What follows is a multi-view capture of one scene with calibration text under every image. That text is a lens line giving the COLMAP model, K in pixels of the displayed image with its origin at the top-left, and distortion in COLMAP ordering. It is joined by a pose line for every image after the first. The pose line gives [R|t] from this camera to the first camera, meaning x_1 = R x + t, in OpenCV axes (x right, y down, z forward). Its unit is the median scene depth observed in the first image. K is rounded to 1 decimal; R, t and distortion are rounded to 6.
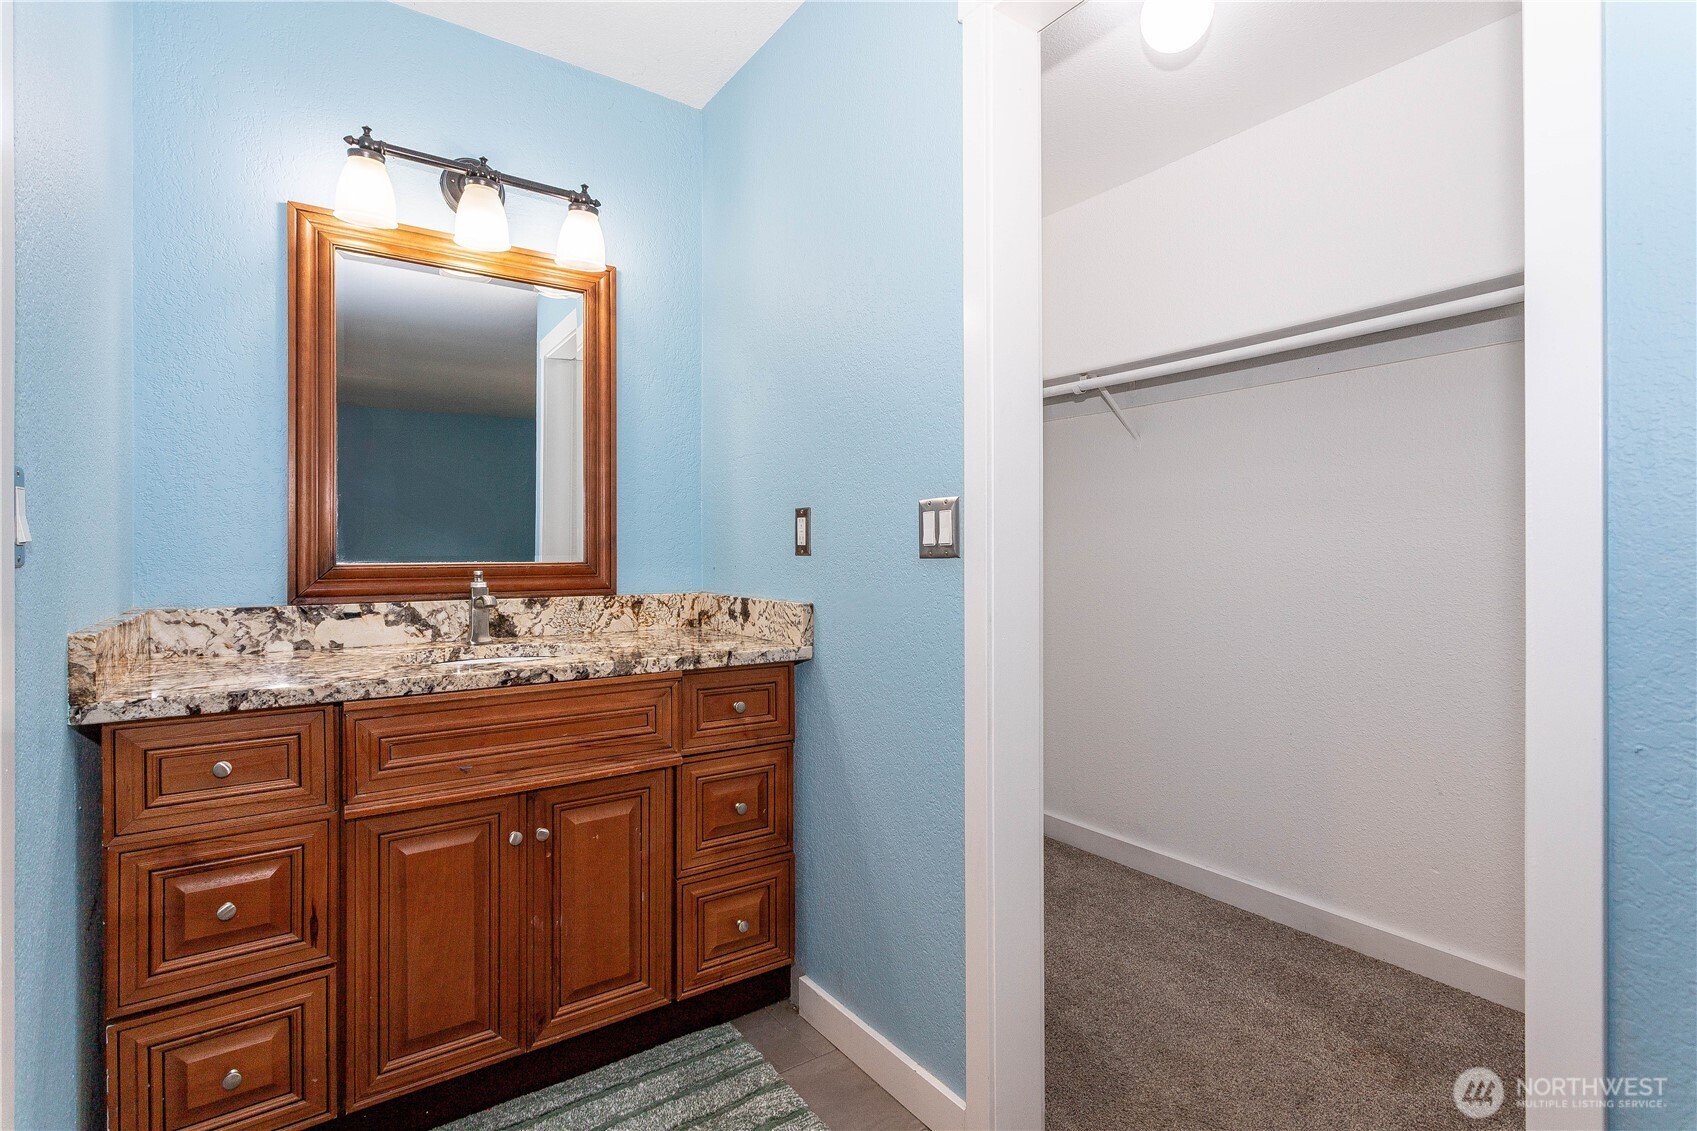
lens RADIAL K [[799.8, 0, 839.1], [0, 799.8, 551.1], [0, 0, 1]] dist [0.000079, 0.002085]
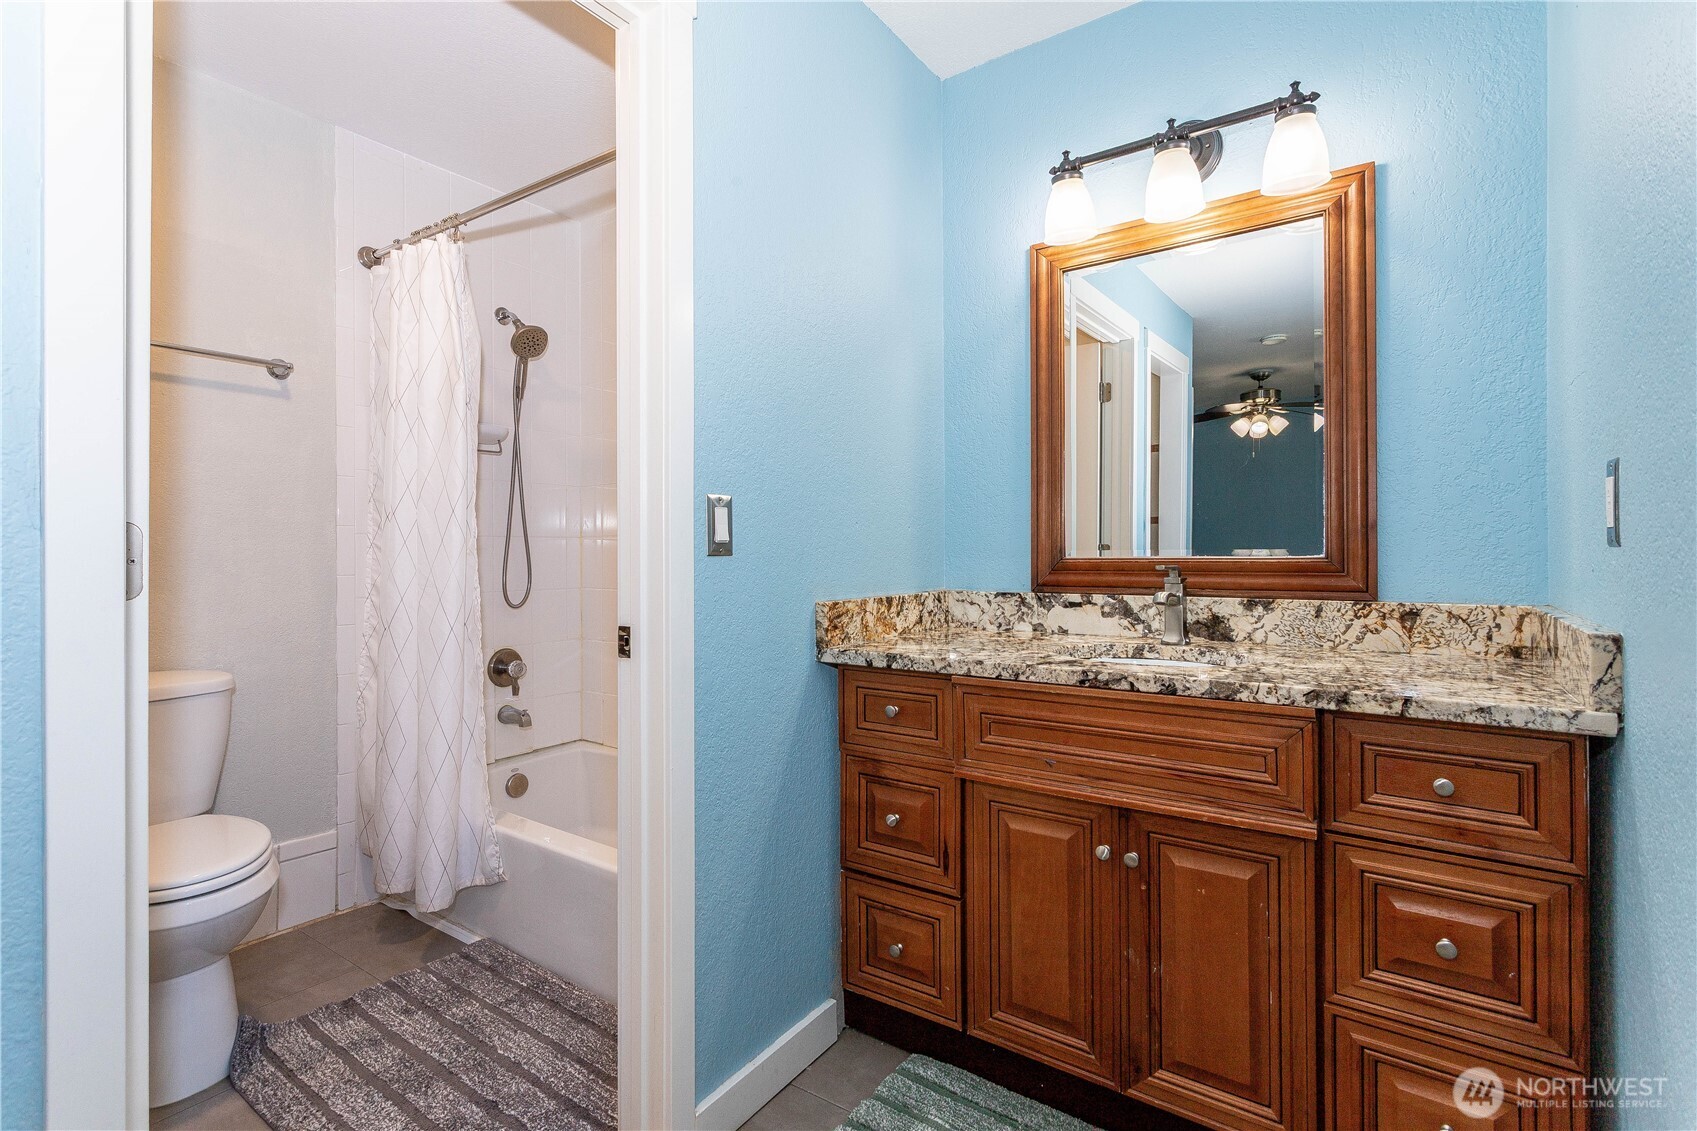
lens RADIAL K [[799.8, 0, 839.1], [0, 799.8, 551.1], [0, 0, 1]] dist [0.000079, 0.002085]
pose [[0.336271, -0.002447, -0.941762, 0.325588], [0.006545, 0.999979, -0.000261, 0.006235], [0.941743, -0.006076, 0.336279, 0.354584]]
